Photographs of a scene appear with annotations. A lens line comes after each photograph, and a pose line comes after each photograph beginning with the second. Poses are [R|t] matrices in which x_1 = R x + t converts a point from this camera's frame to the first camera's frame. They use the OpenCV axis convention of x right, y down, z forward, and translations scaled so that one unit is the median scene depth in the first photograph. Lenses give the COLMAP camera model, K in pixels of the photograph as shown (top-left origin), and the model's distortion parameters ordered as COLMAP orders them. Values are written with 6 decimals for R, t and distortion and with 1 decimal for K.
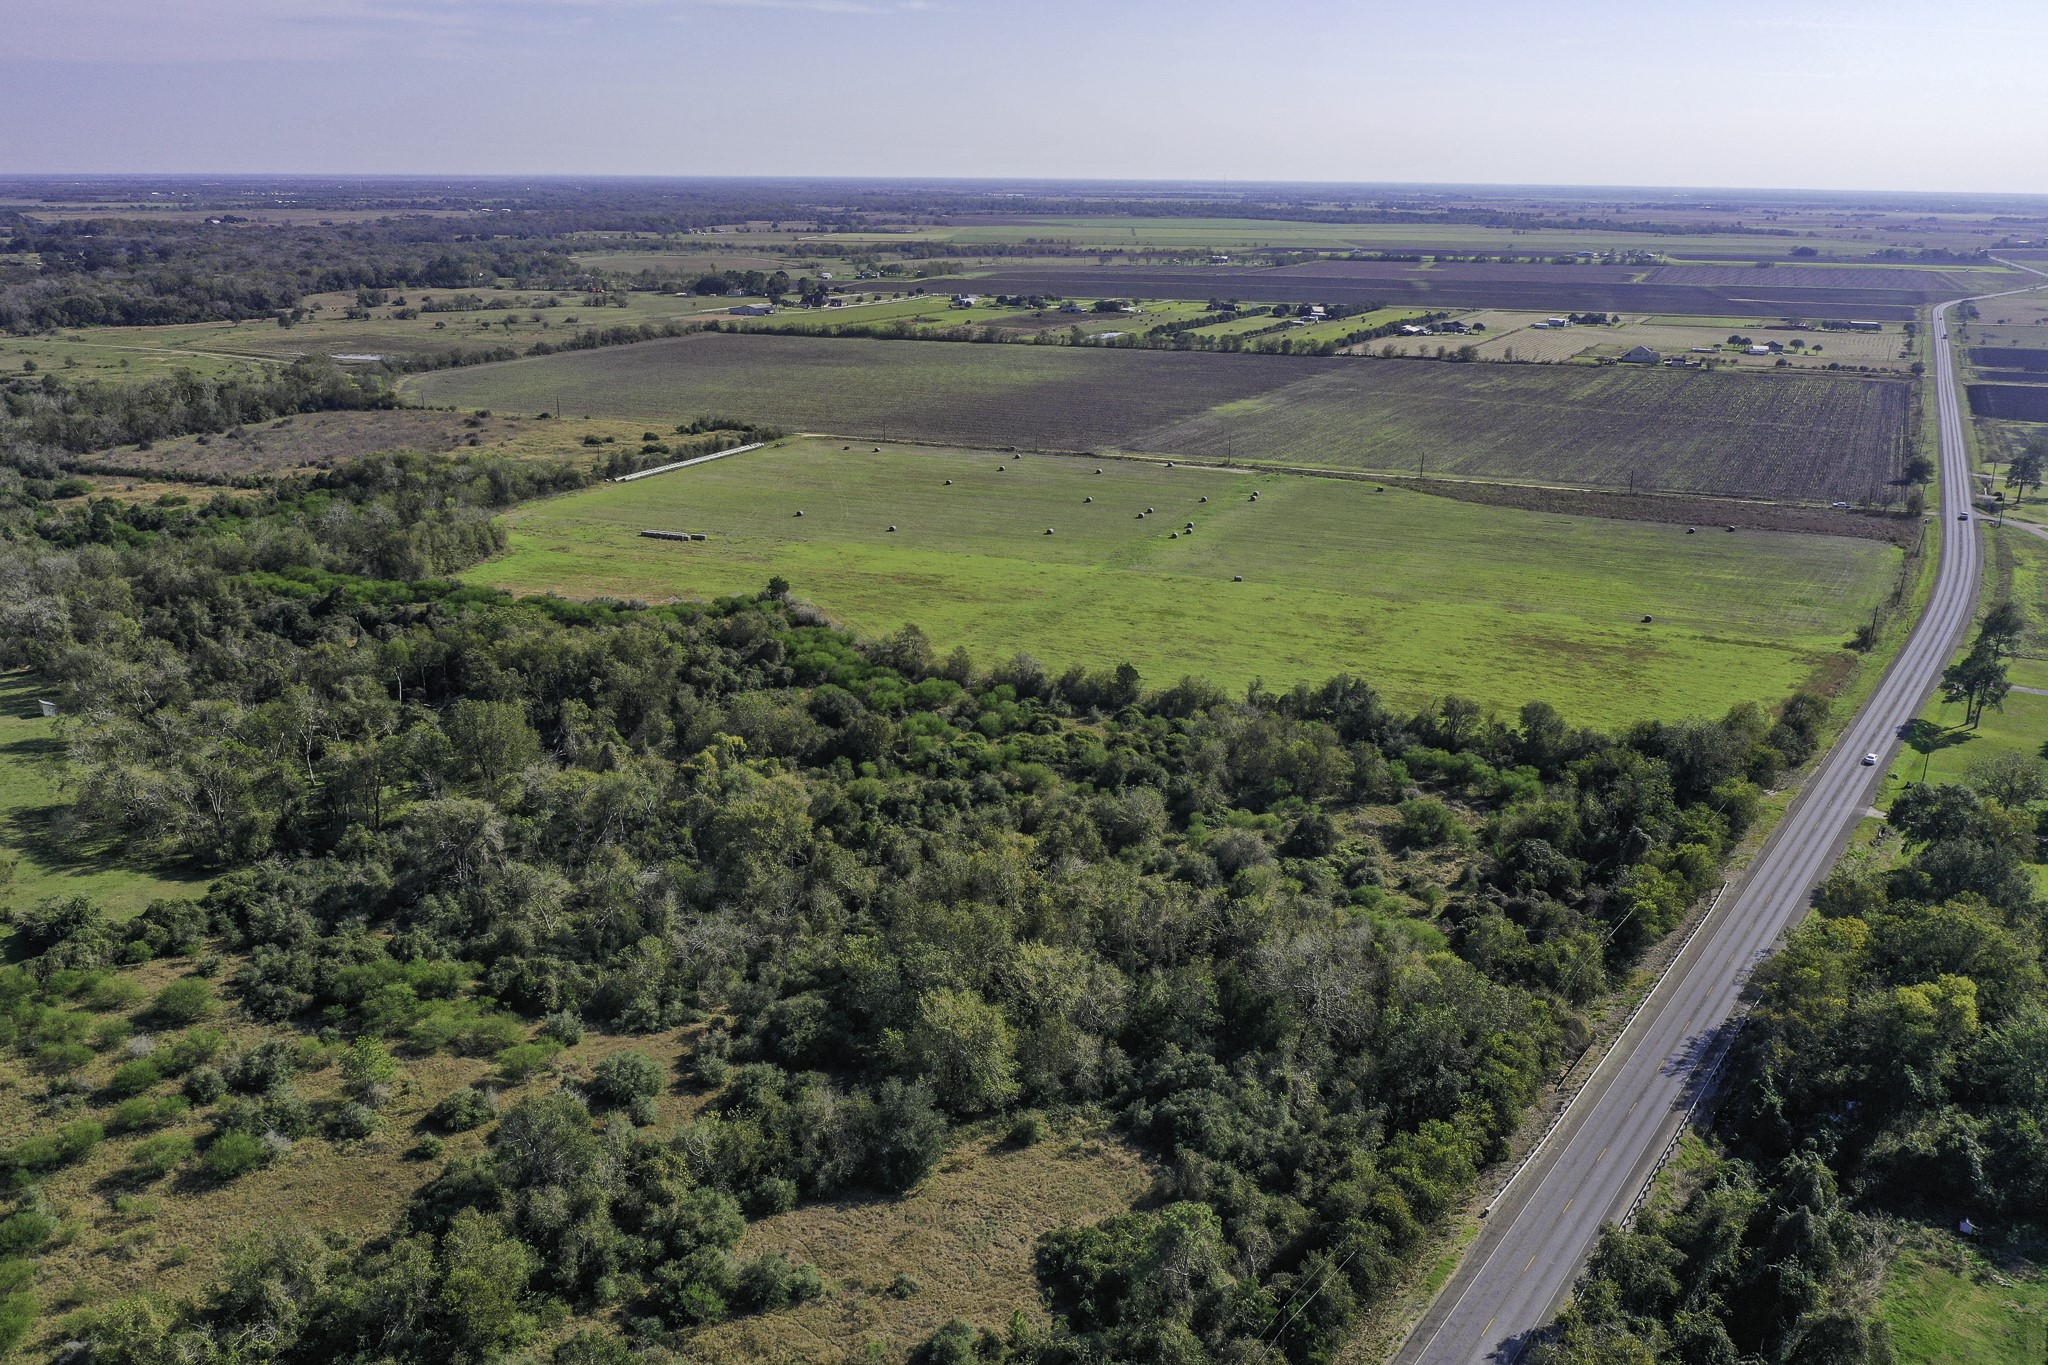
lens RADIAL K [[1600.7, 0, 1027.9], [0, 1600.7, 668.8], [0, 0, 1]] dist [-0.021675, 0.003536]
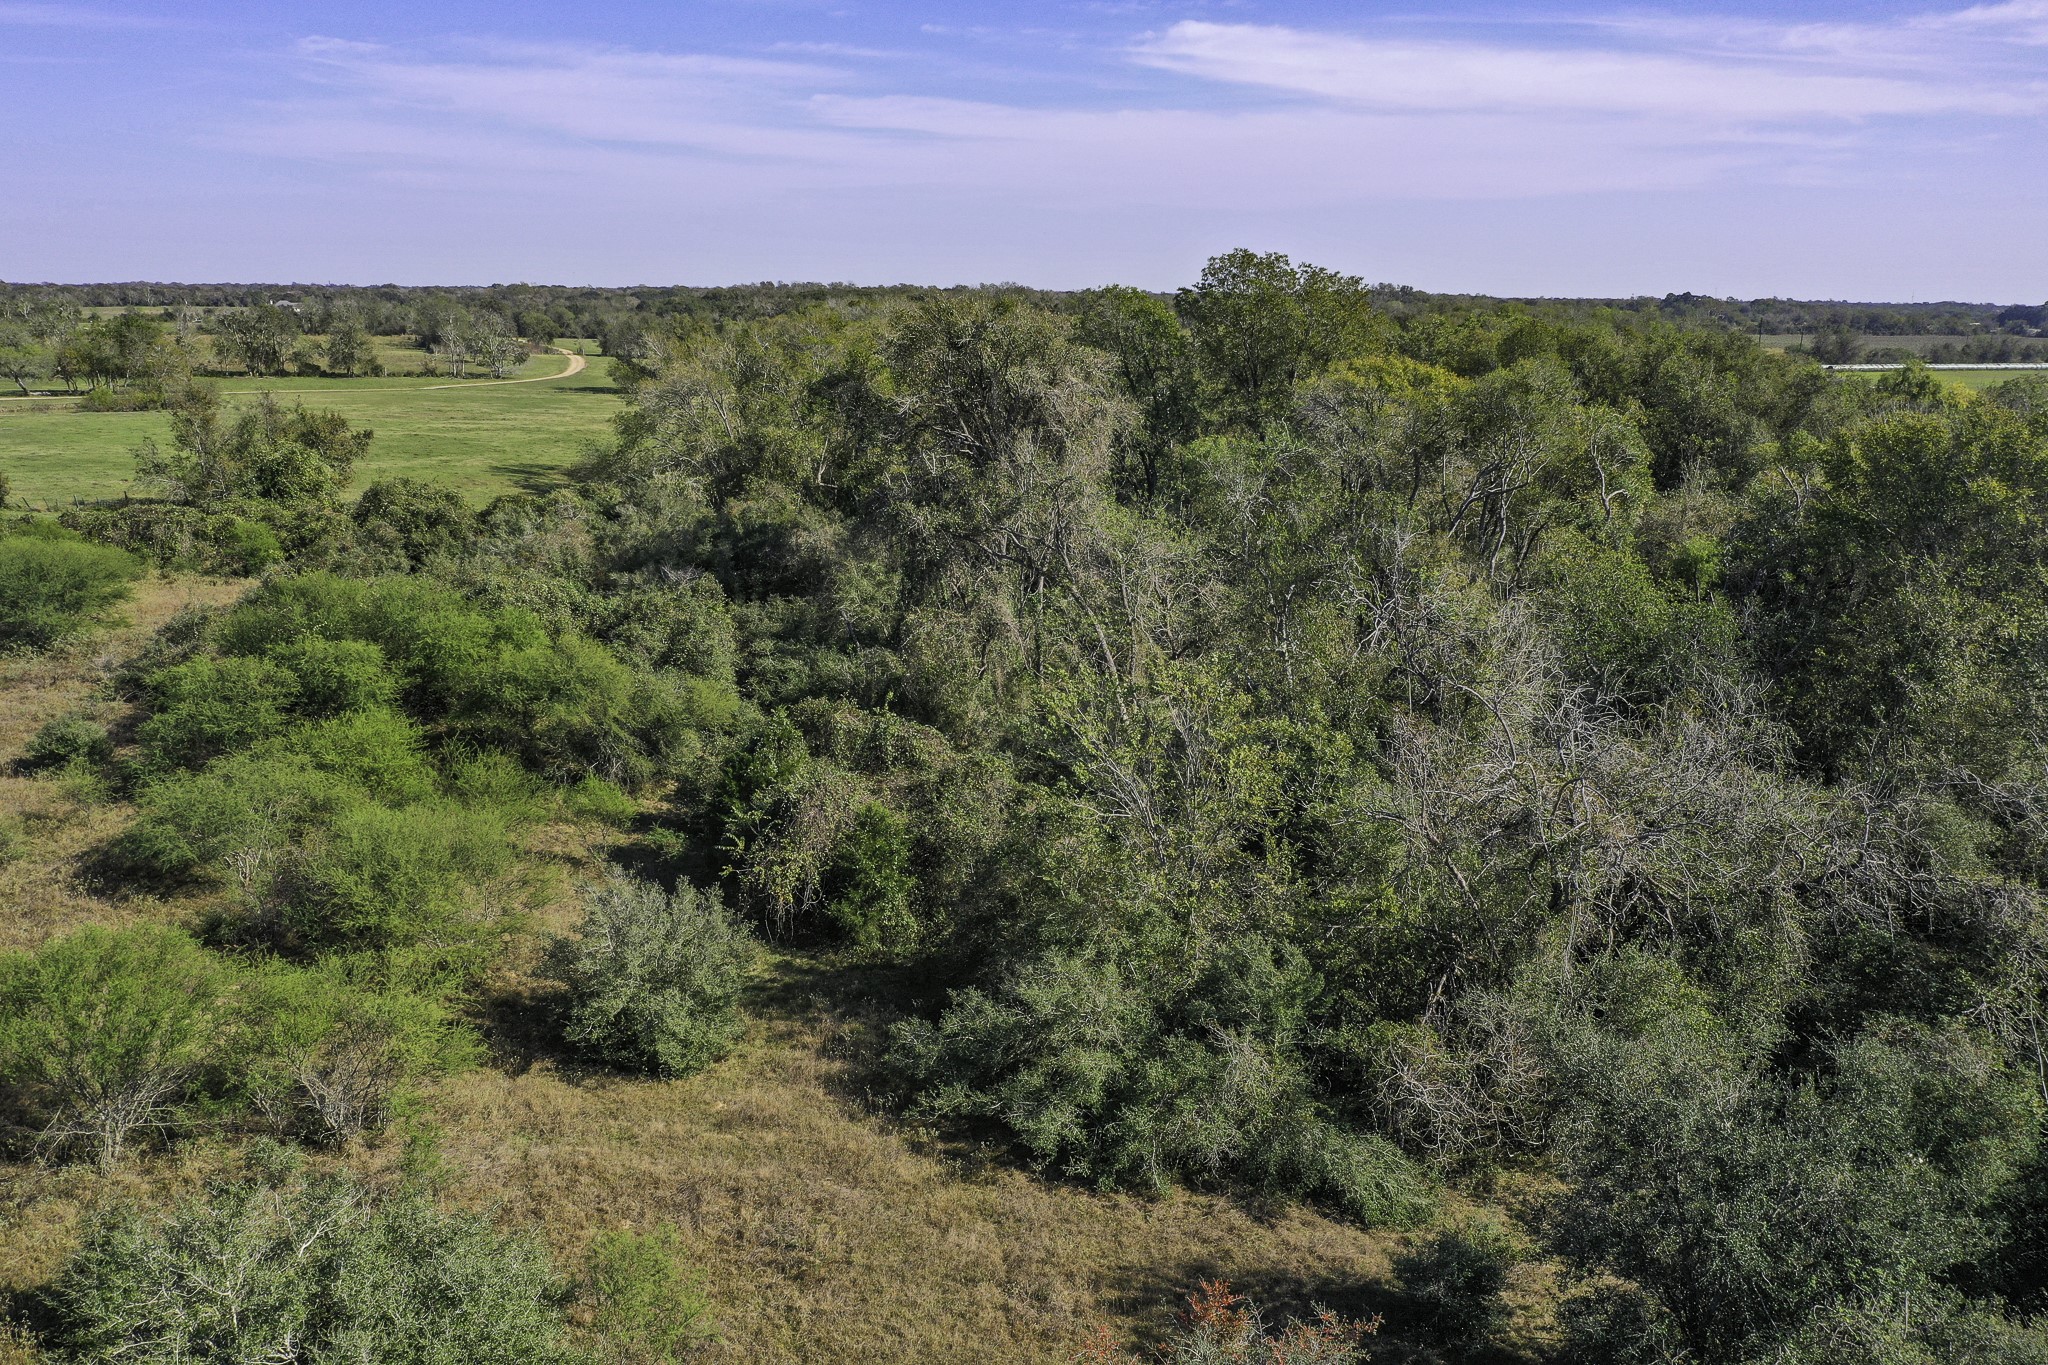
lens RADIAL K [[1600.7, 0, 1023.5], [0, 1600.7, 699.3], [0, 0, 1]] dist [-0.021675, 0.003536]
pose [[0.737716, 0.164673, -0.654719, -0.126581], [-0.204273, 0.978783, 0.016012, 0.161964], [0.643465, 0.121929, 0.755703, 0.789012]]
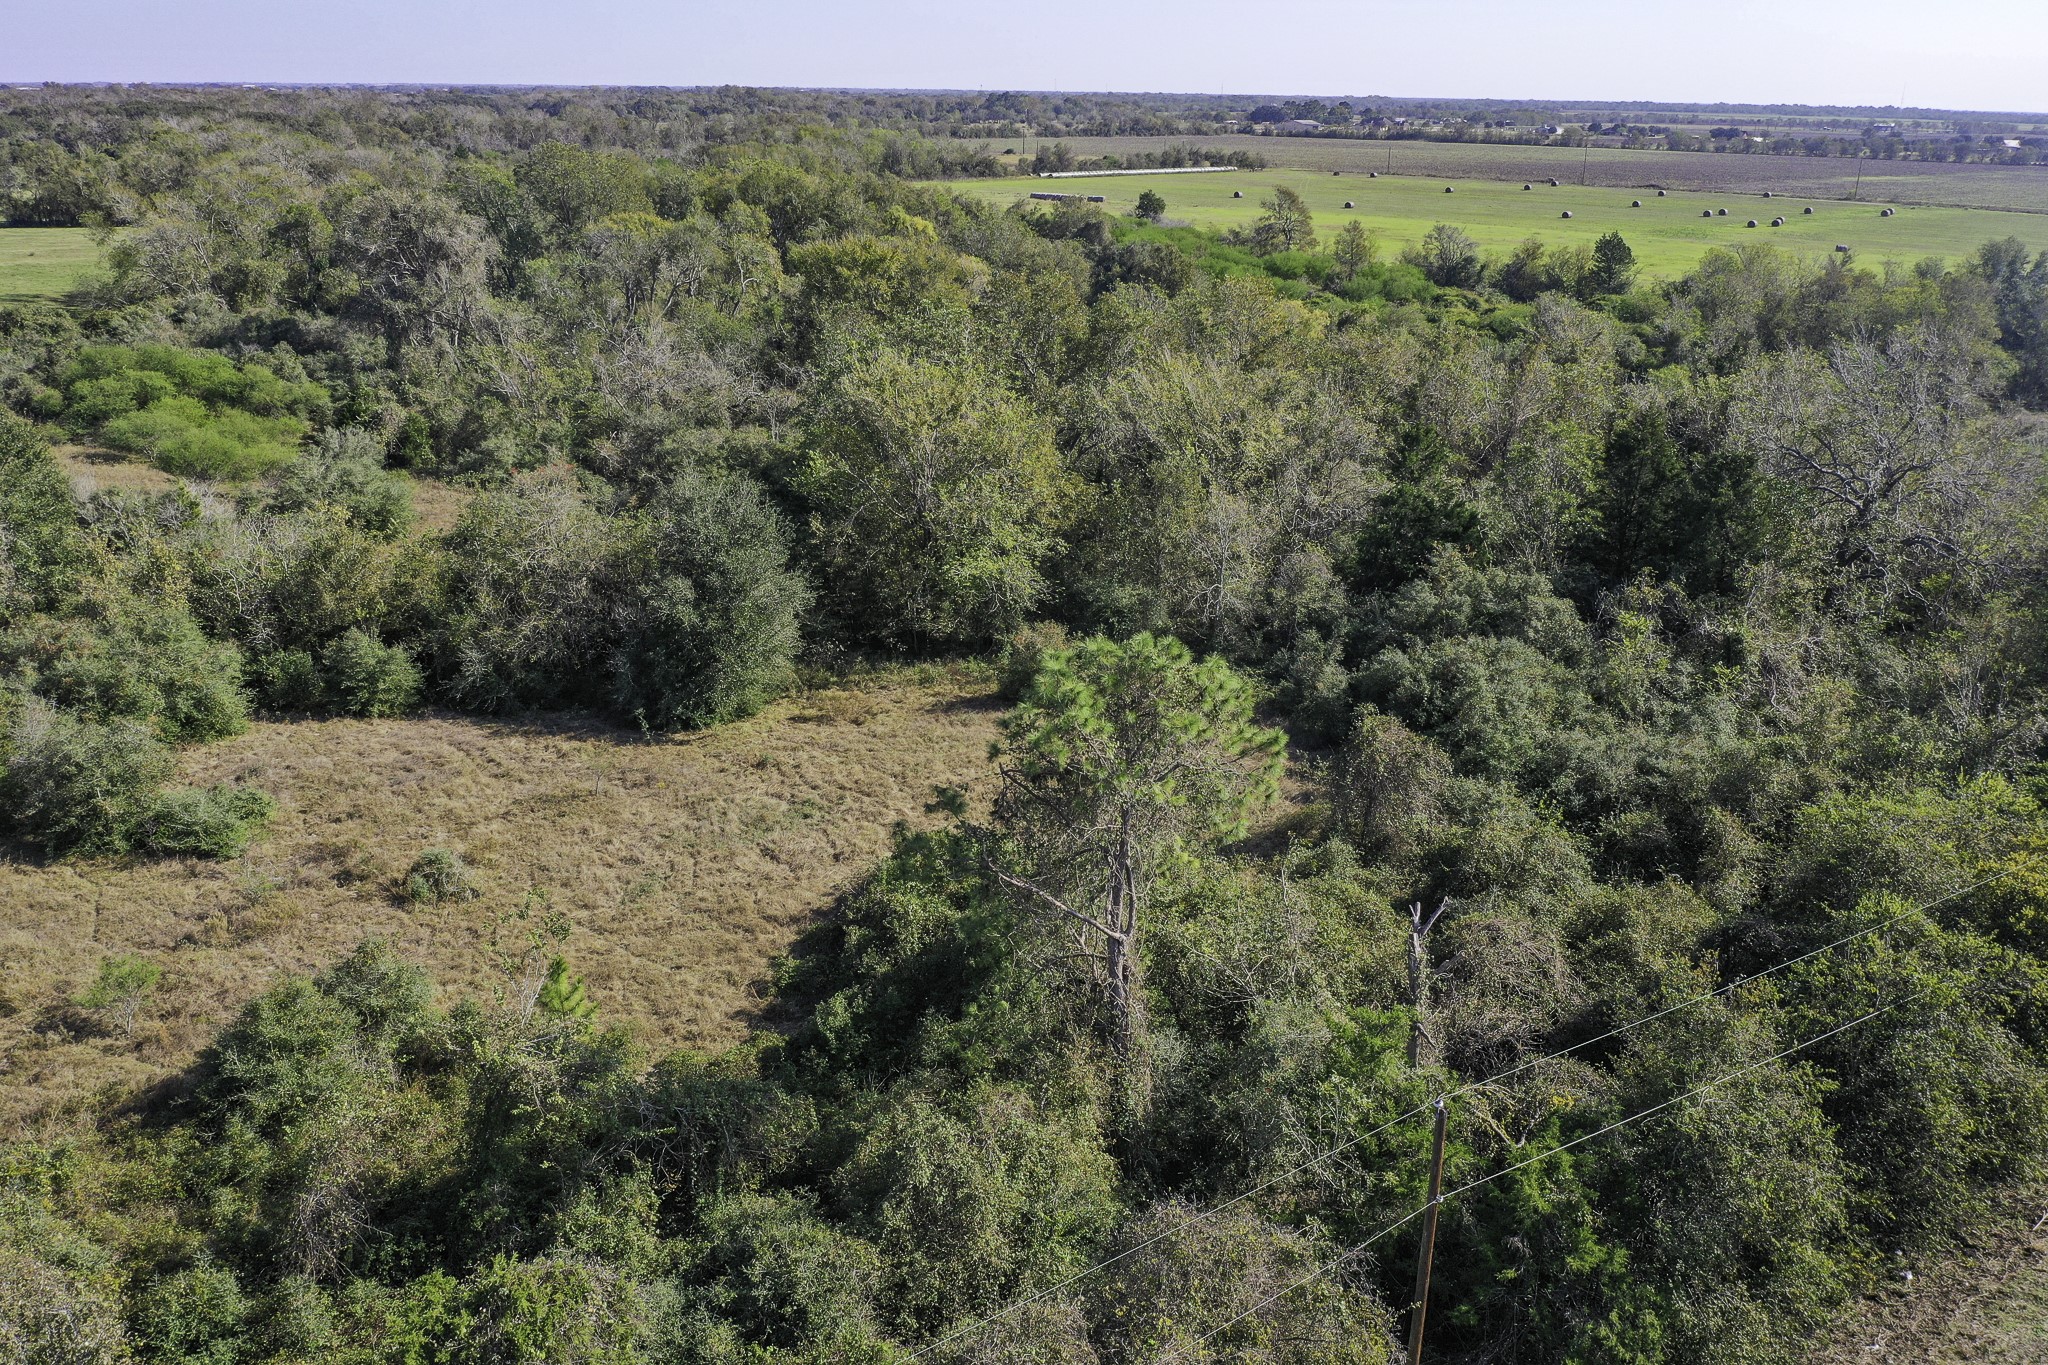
lens RADIAL K [[1600.7, 0, 1022.4], [0, 1600.7, 685.2], [0, 0, 1]] dist [-0.021675, 0.003536]
pose [[0.933966, 0.126709, -0.334144, 0.107664], [-0.109676, 0.991539, 0.069441, 0.213006], [0.340115, -0.028208, 0.939961, 0.498949]]
